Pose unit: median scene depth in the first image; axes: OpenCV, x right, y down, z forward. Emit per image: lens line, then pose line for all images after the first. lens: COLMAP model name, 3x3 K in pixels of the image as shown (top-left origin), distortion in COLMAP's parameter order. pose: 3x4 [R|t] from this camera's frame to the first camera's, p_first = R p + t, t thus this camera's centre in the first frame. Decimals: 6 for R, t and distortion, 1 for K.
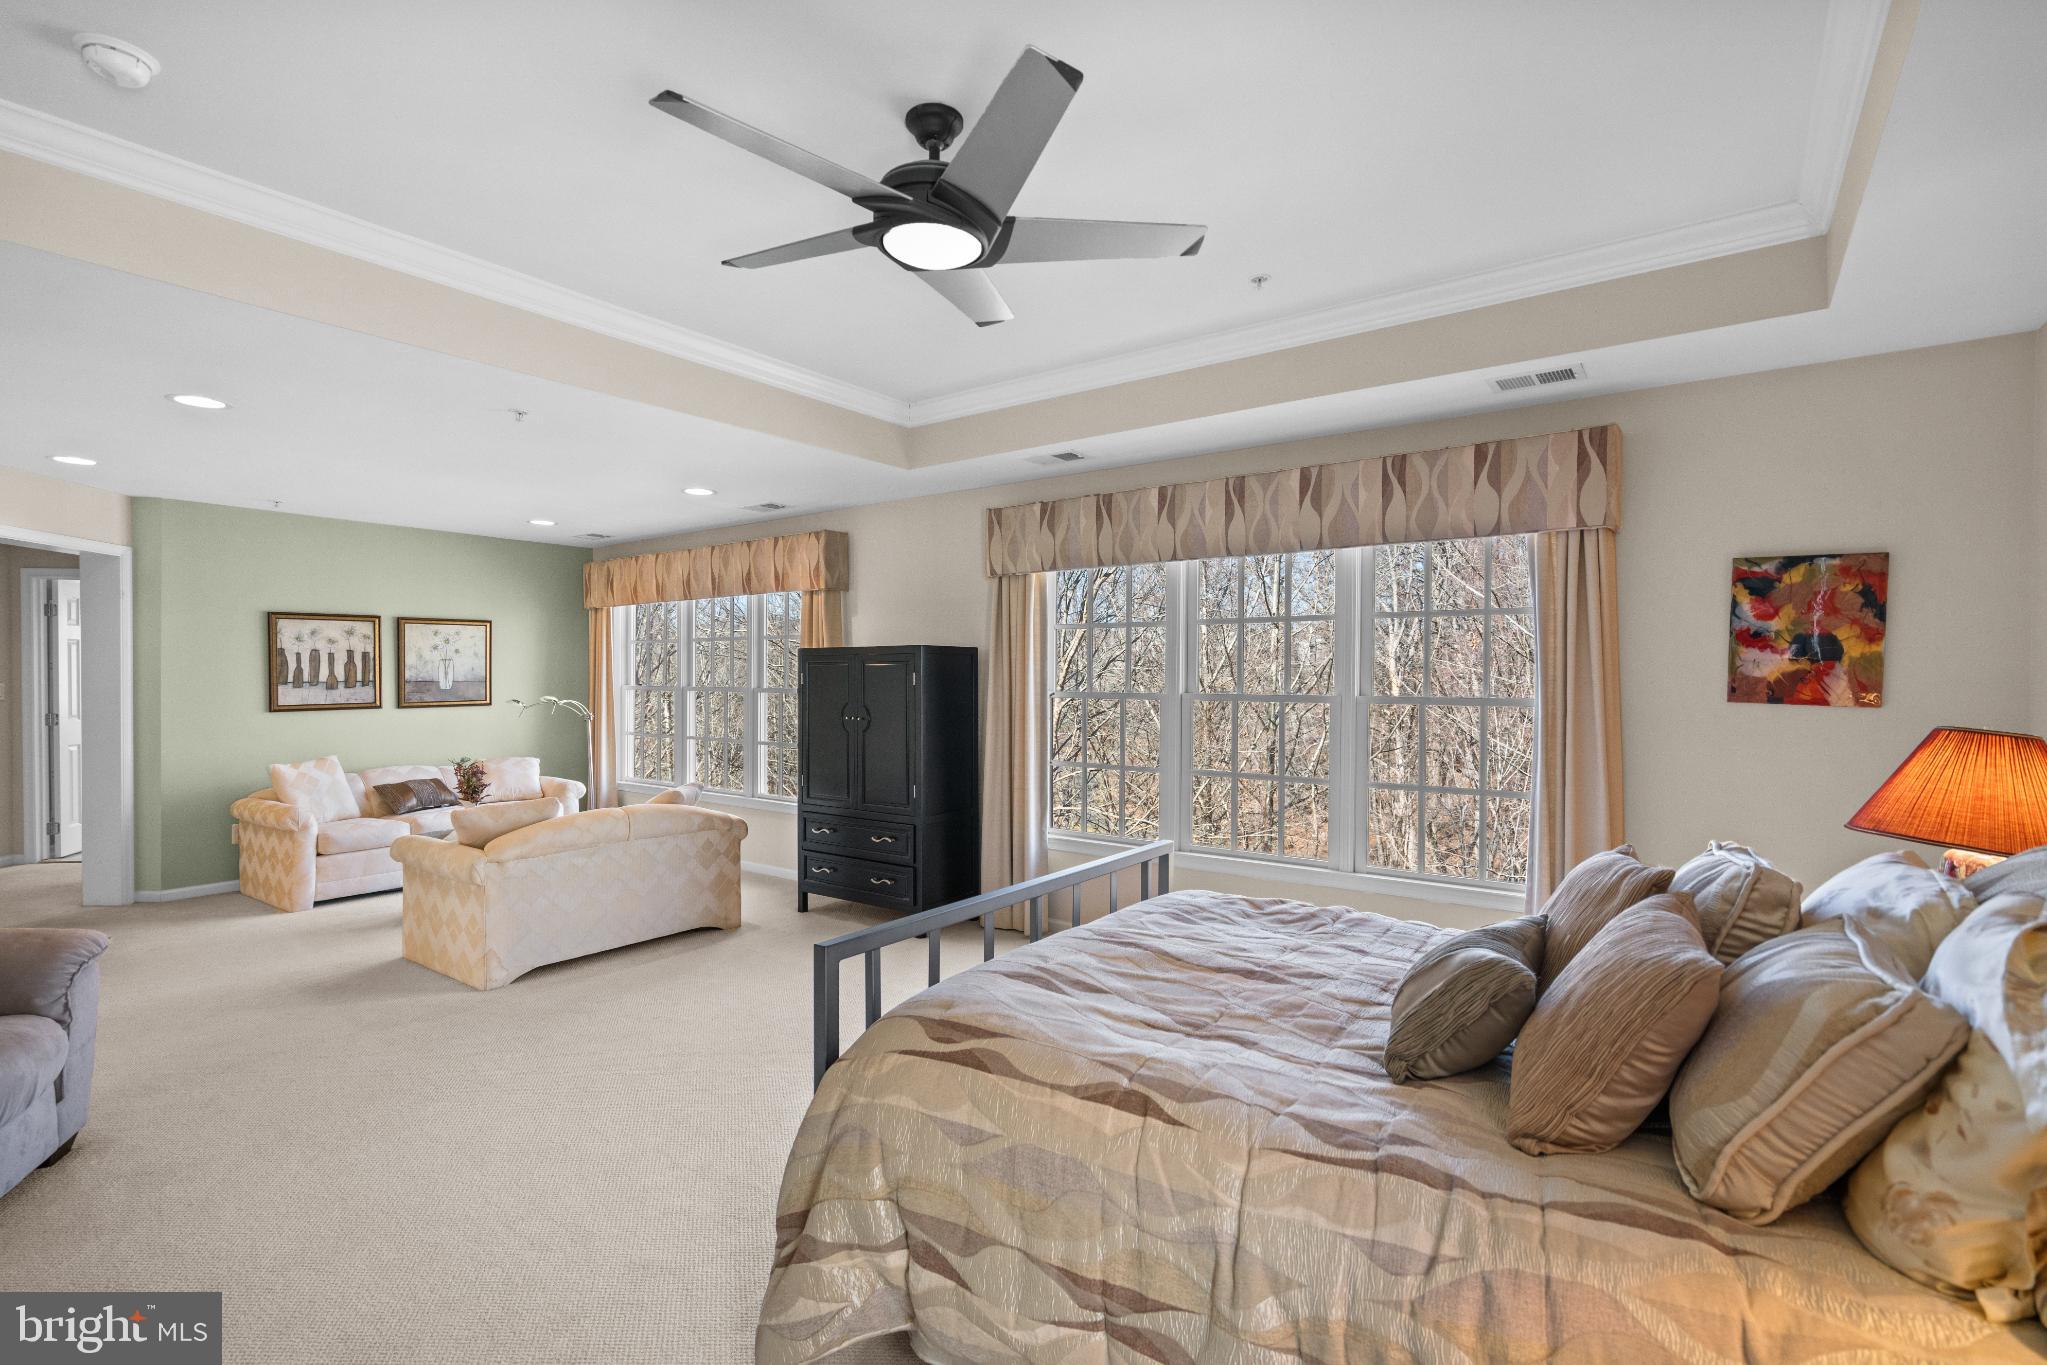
lens RADIAL K [[942.8, 0, 1030.2], [0, 942.8, 683.2], [0, 0, 1]] dist [-0.010376, 0.006510]
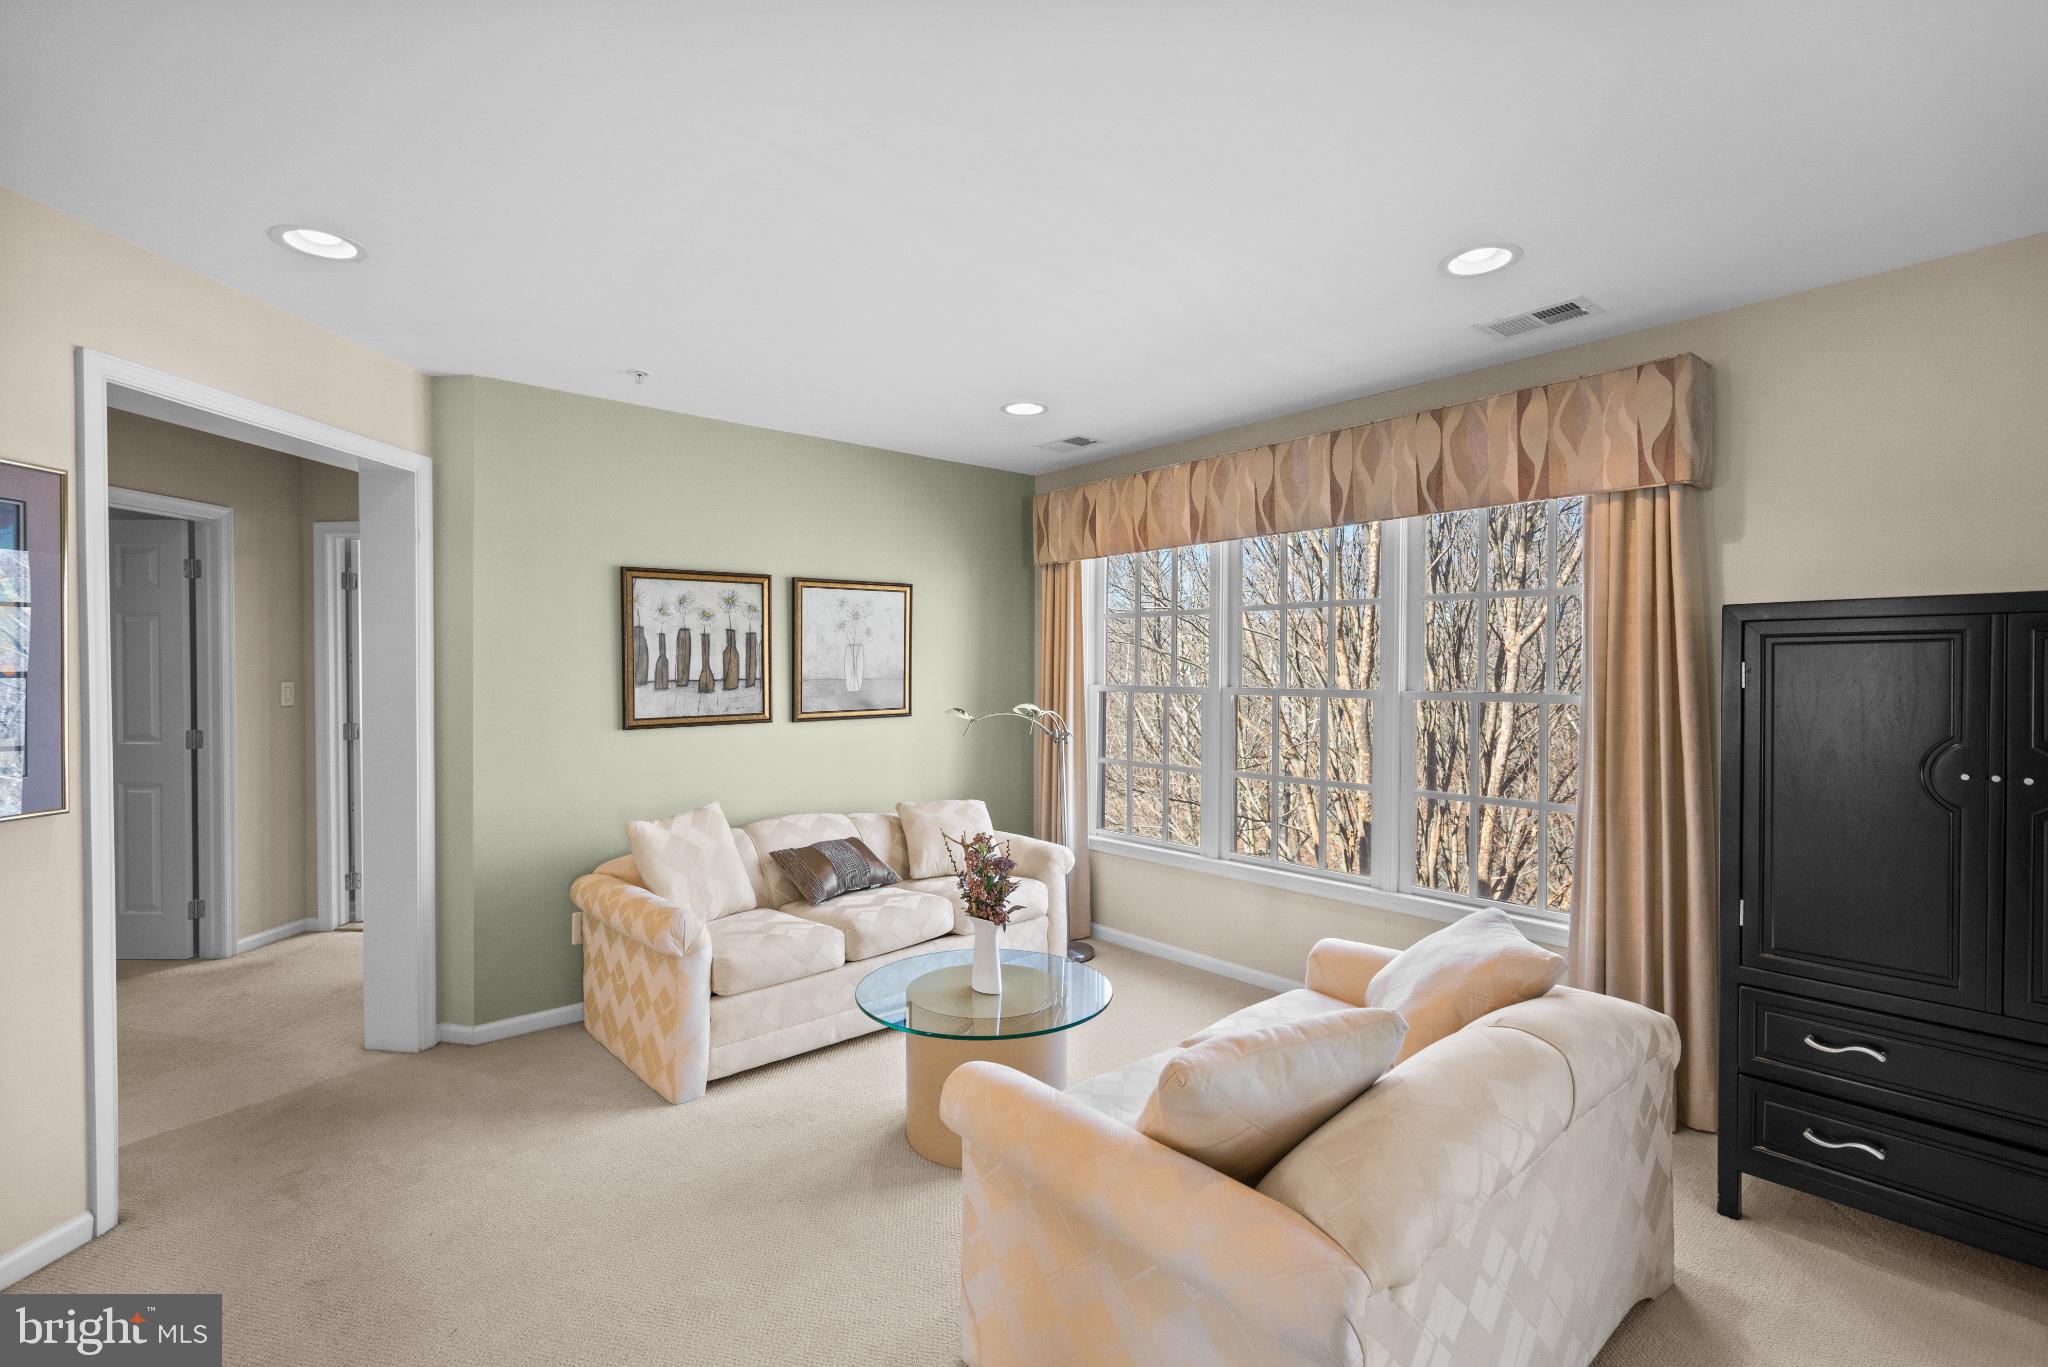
lens RADIAL K [[943.3, 0, 1026.7], [0, 943.3, 679.5], [0, 0, 1]] dist [-0.010376, 0.006510]
pose [[0.974664, 0.000985, -0.223670, -0.399634], [-0.000398, 0.999996, 0.002669, -0.003760], [0.223672, -0.002513, 0.974661, 0.441801]]
